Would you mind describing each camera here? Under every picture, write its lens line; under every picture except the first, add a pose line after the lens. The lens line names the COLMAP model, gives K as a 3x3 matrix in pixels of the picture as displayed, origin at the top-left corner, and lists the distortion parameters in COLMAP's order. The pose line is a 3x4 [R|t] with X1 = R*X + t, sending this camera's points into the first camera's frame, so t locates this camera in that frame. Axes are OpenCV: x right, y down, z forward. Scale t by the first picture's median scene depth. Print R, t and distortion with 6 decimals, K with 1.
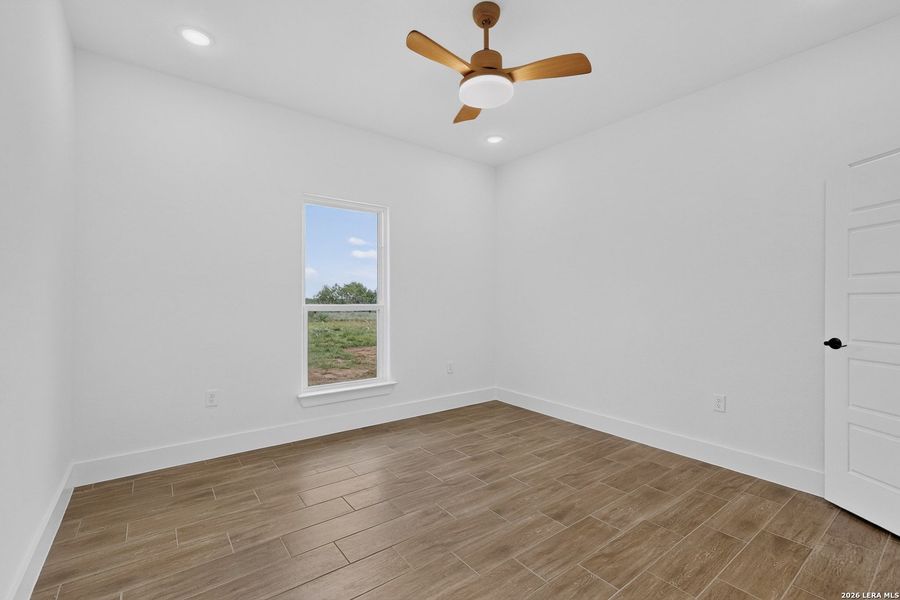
lens RADIAL K [[396.0, 0, 450.0], [0, 396.0, 300.0], [0, 0, 1]] dist [-0.000274, -0.000212]
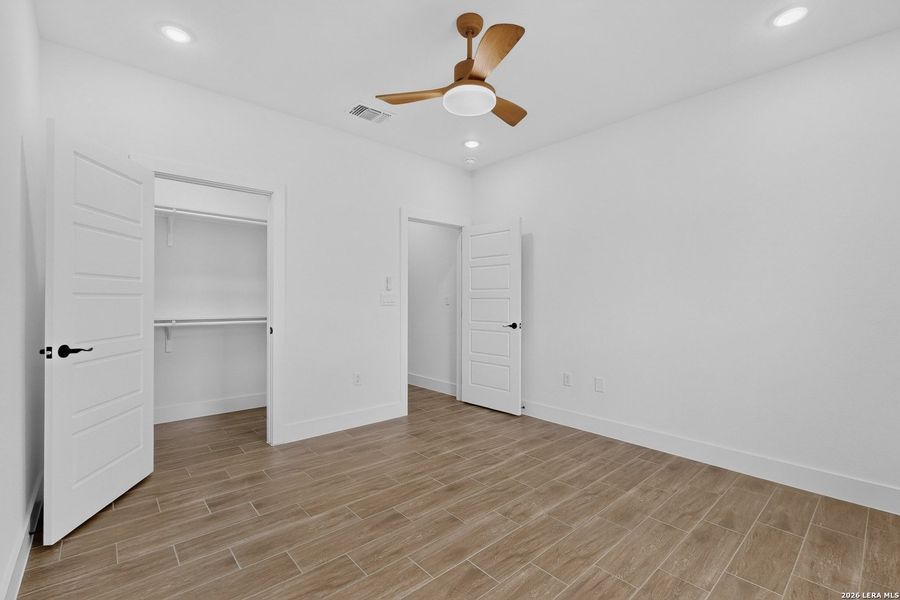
lens RADIAL K [[396.0, 0, 450.0], [0, 396.0, 300.0], [0, 0, 1]] dist [-0.000274, -0.000212]
pose [[-0.996441, -0.009283, -0.083781, 0.223690], [-0.009231, 0.999957, -0.001008, -0.006386], [0.083787, -0.000231, -0.996484, 2.023291]]
